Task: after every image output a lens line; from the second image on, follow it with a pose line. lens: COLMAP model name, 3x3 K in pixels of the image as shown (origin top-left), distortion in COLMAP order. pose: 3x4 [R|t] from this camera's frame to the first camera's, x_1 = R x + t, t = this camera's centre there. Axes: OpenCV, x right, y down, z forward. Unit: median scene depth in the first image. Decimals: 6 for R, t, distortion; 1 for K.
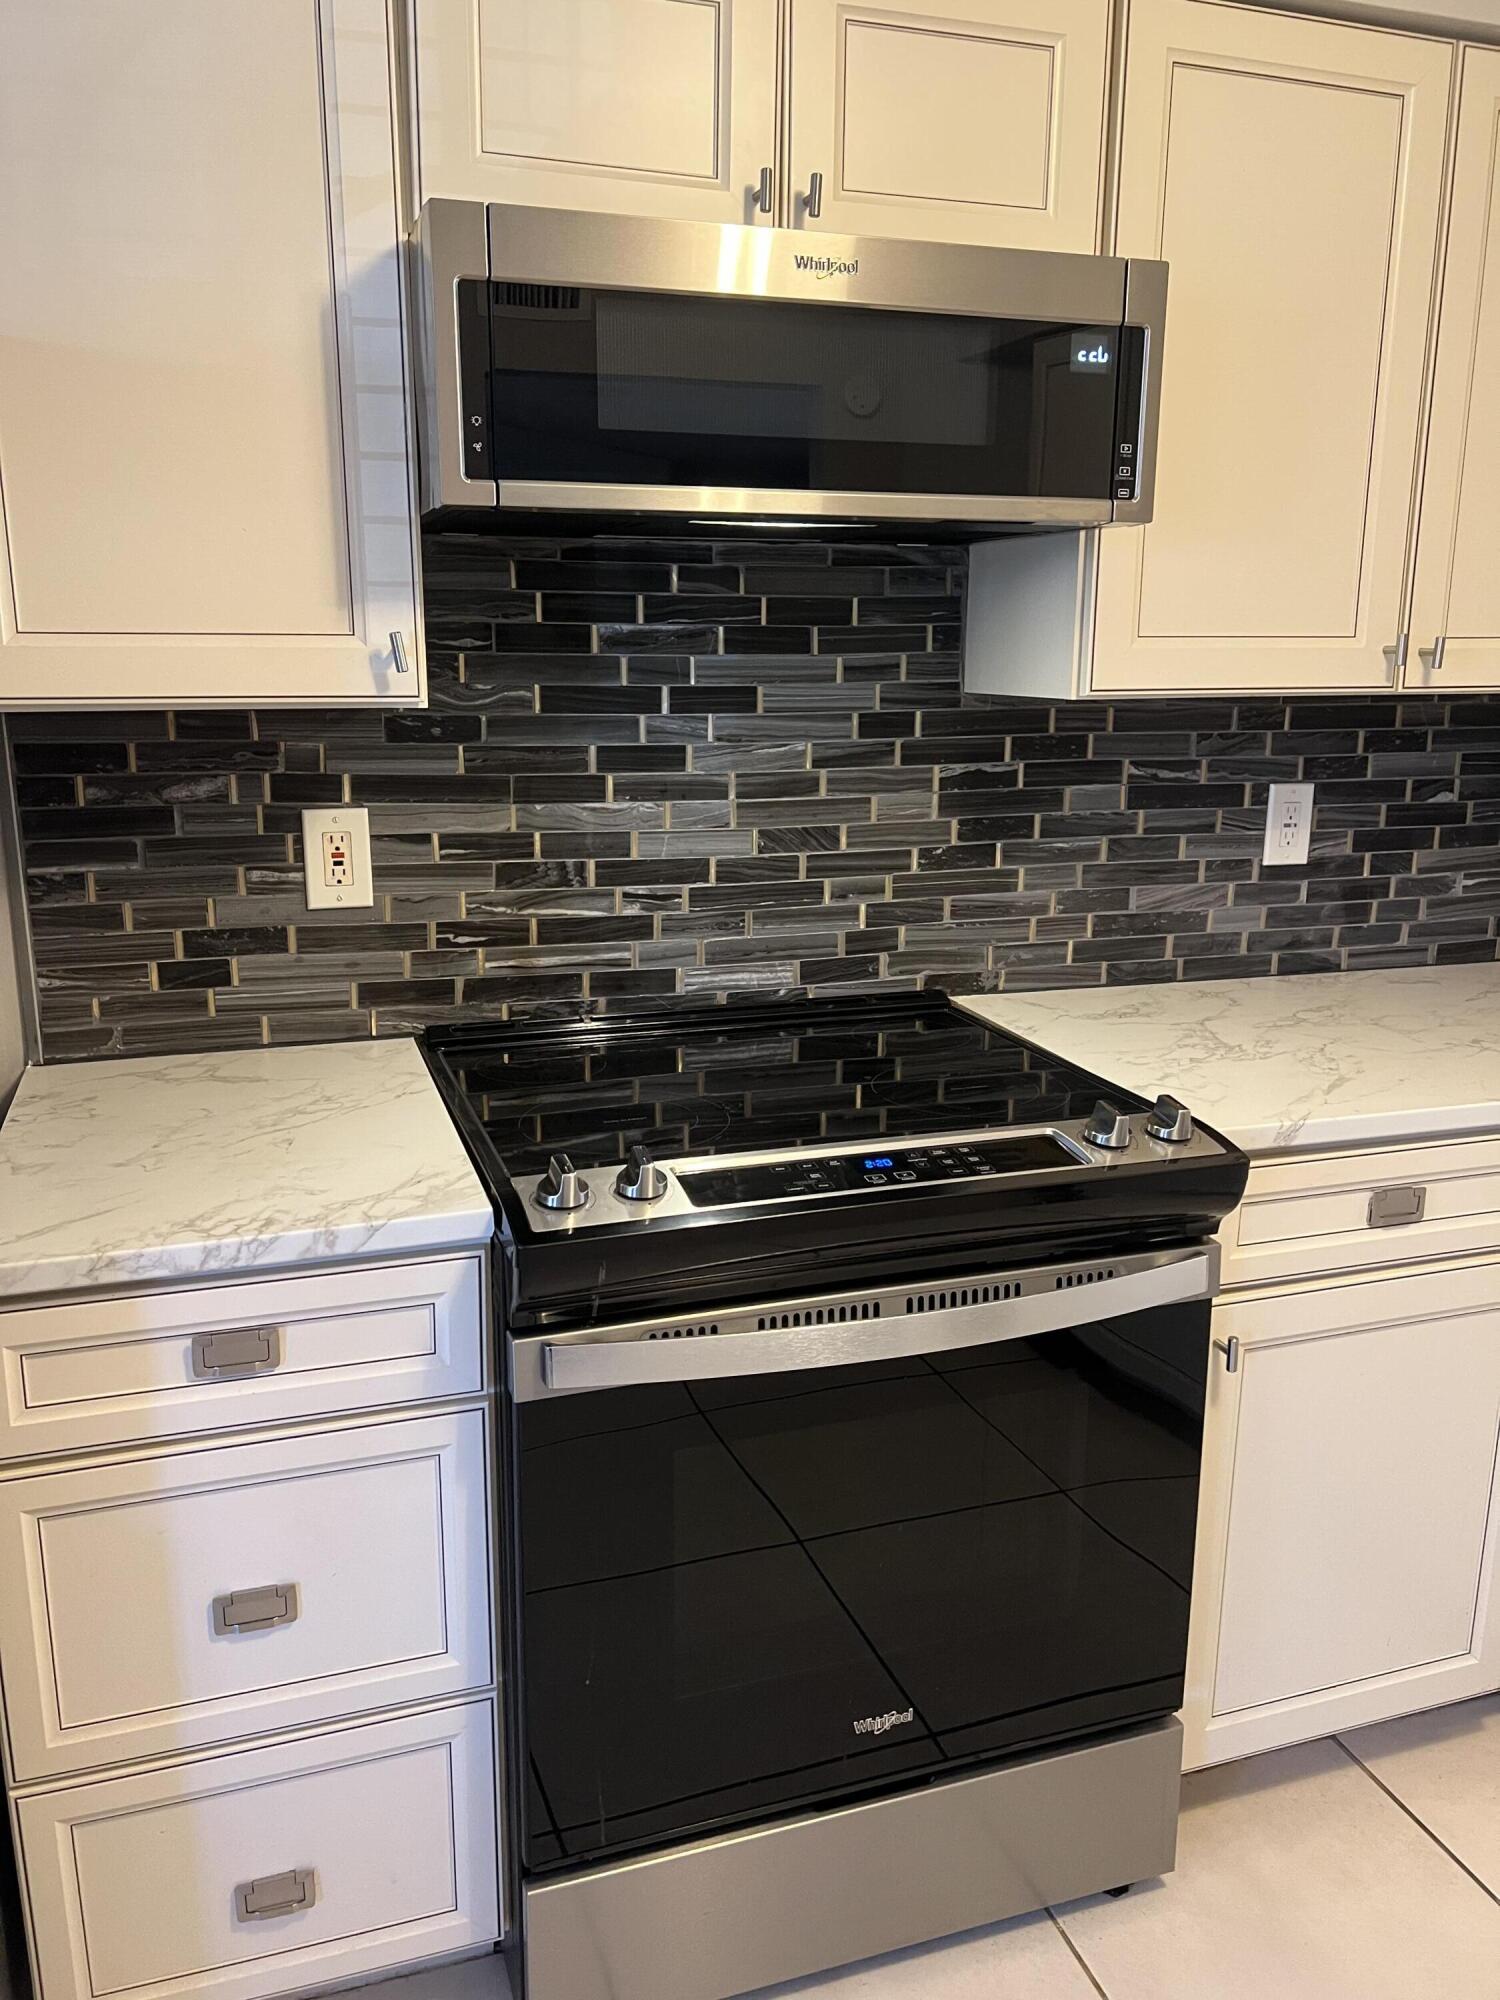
lens RADIAL K [[1530.9, 0, 750.0], [0, 1530.9, 1000.0], [0, 0, 1]] dist [0.062957, -0.076007]
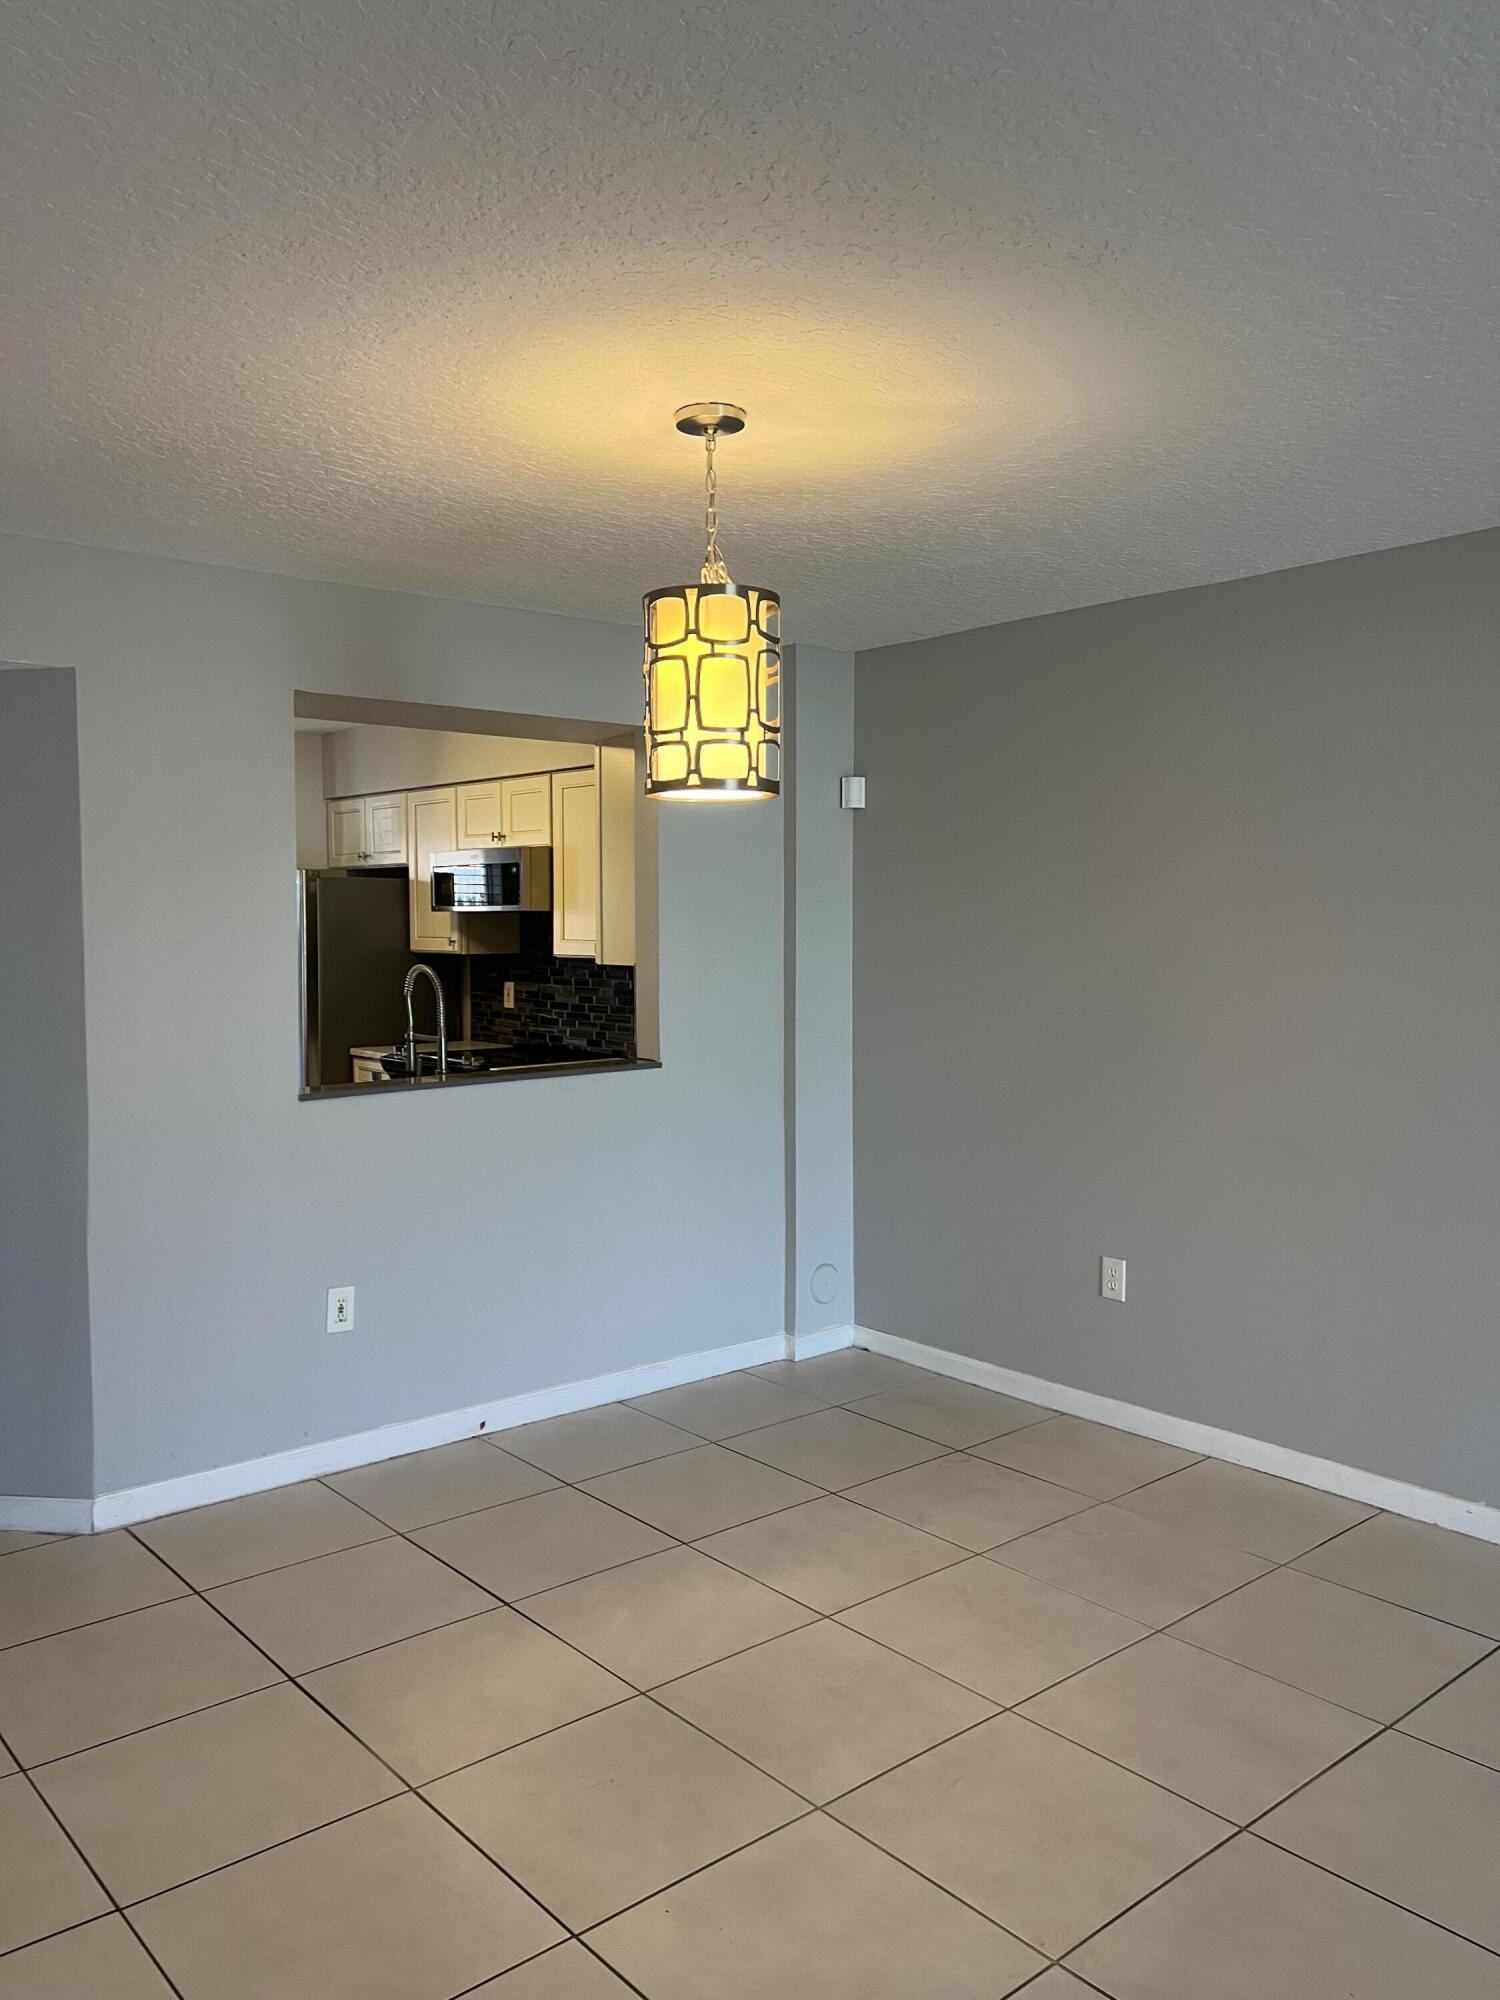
lens RADIAL K [[1530.9, 0, 750.0], [0, 1530.9, 1000.0], [0, 0, 1]] dist [0.062957, -0.076007]
pose [[0.375597, 0.044631, -0.925708, 3.258971], [-0.208940, 0.977203, -0.037662, -0.058427], [0.902924, 0.207563, 0.376359, 0.113964]]
